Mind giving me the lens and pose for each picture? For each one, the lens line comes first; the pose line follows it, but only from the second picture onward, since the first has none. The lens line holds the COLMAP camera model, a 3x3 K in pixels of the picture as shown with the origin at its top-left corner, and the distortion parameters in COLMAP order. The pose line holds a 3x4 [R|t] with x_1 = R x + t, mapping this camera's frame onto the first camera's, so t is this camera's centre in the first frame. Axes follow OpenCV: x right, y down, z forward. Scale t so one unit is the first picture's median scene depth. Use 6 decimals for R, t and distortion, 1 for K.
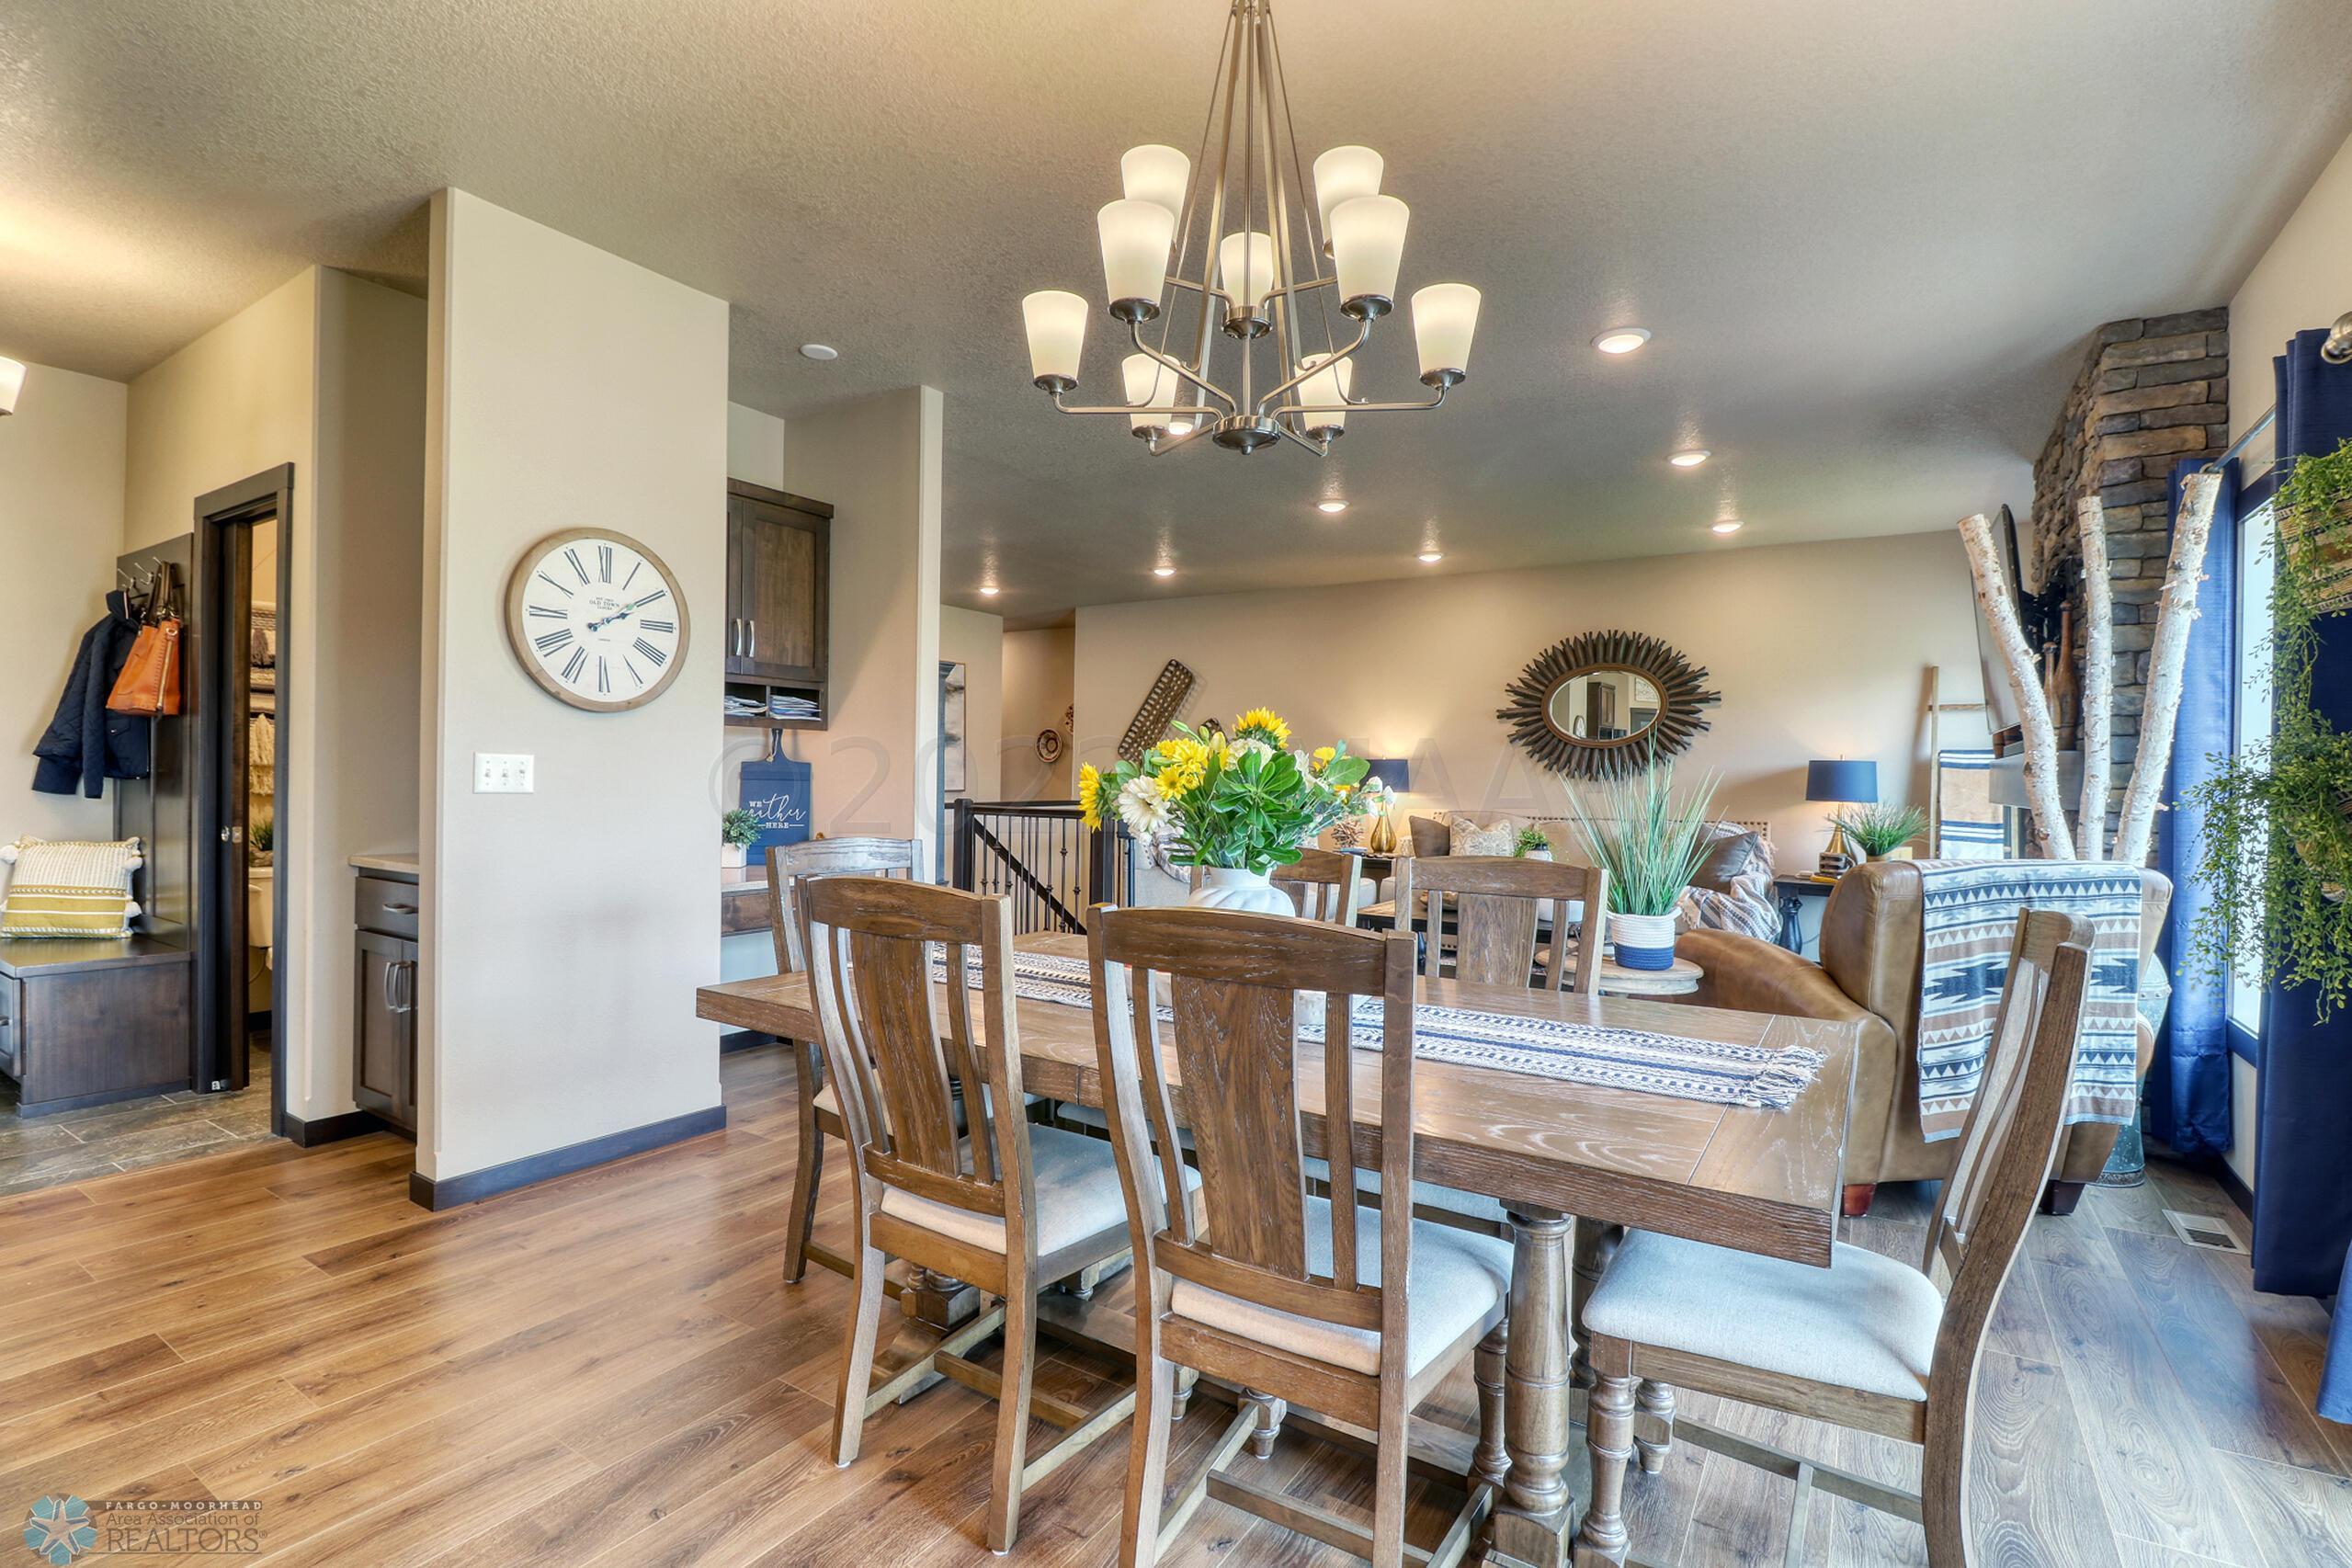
lens RADIAL K [[1092.9, 0, 1173.1], [0, 1092.9, 789.3], [0, 0, 1]] dist [-0.003831, -0.010206]
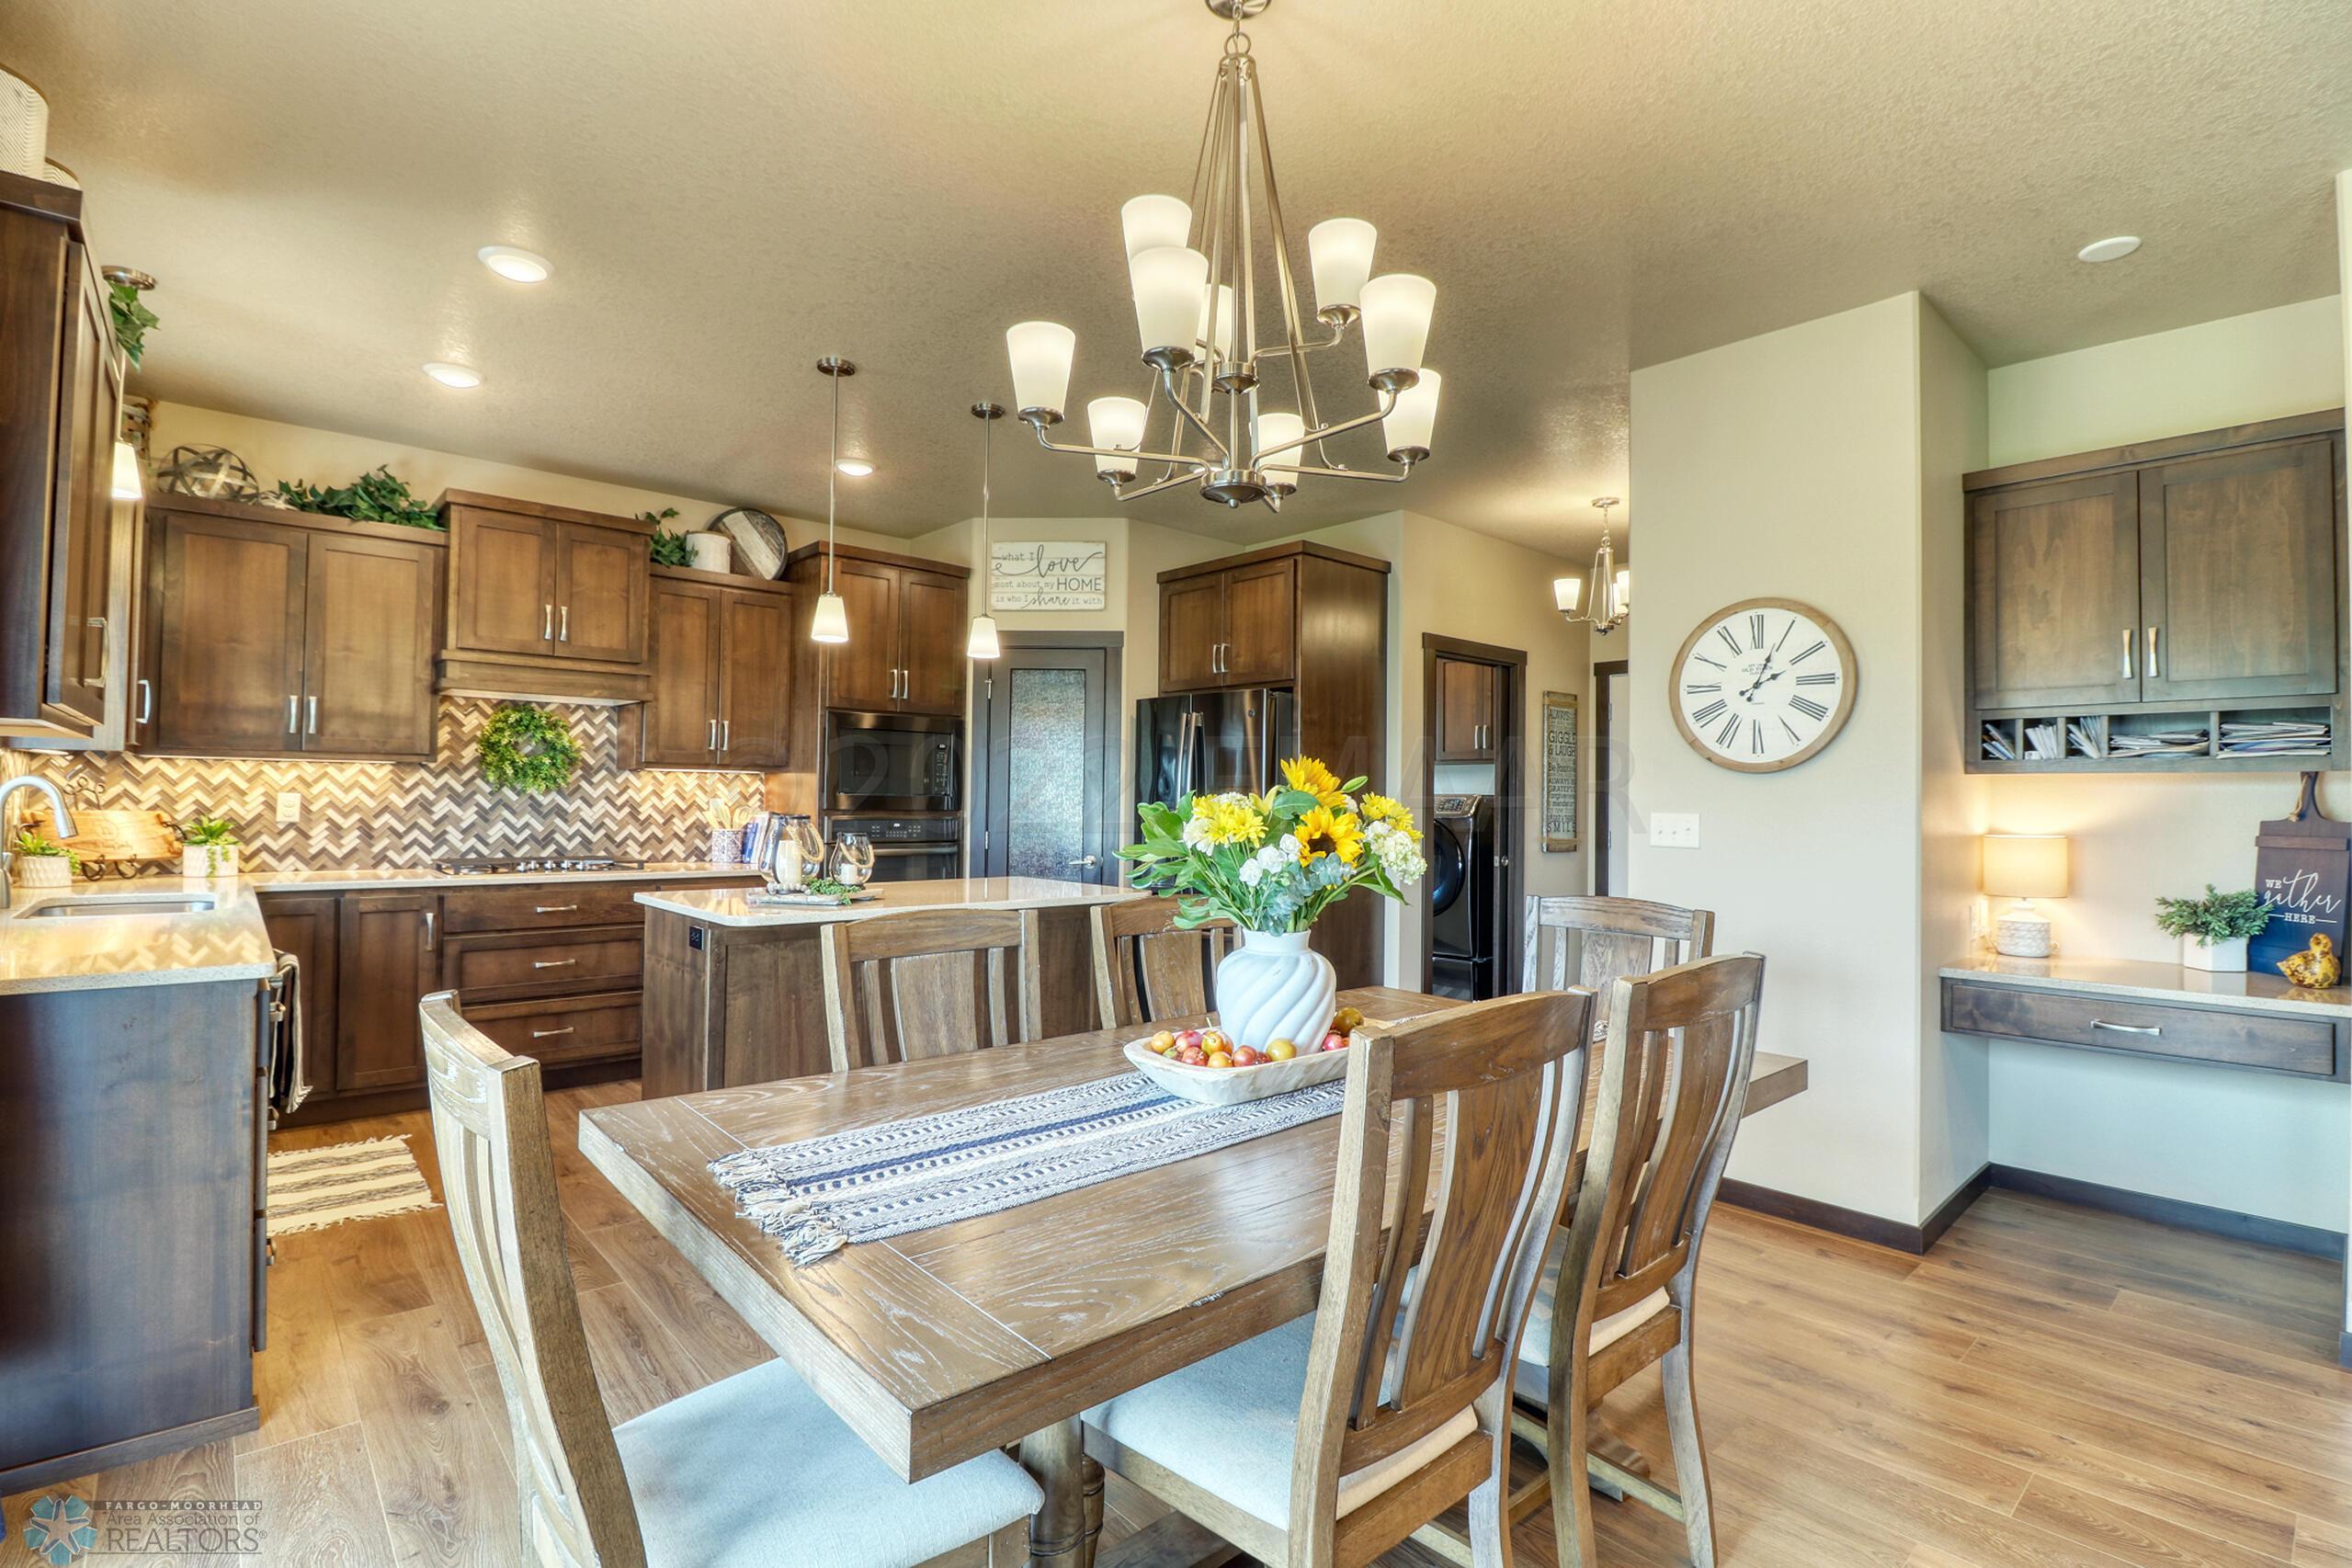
lens RADIAL K [[1092.9, 0, 1176.4], [0, 1092.9, 785.9], [0, 0, 1]] dist [-0.003831, -0.010206]
pose [[-0.255923, -0.034990, -0.966064, 0.522869], [-0.027308, 0.999208, -0.028956, -0.010722], [0.966312, 0.018971, -0.256675, 0.610048]]
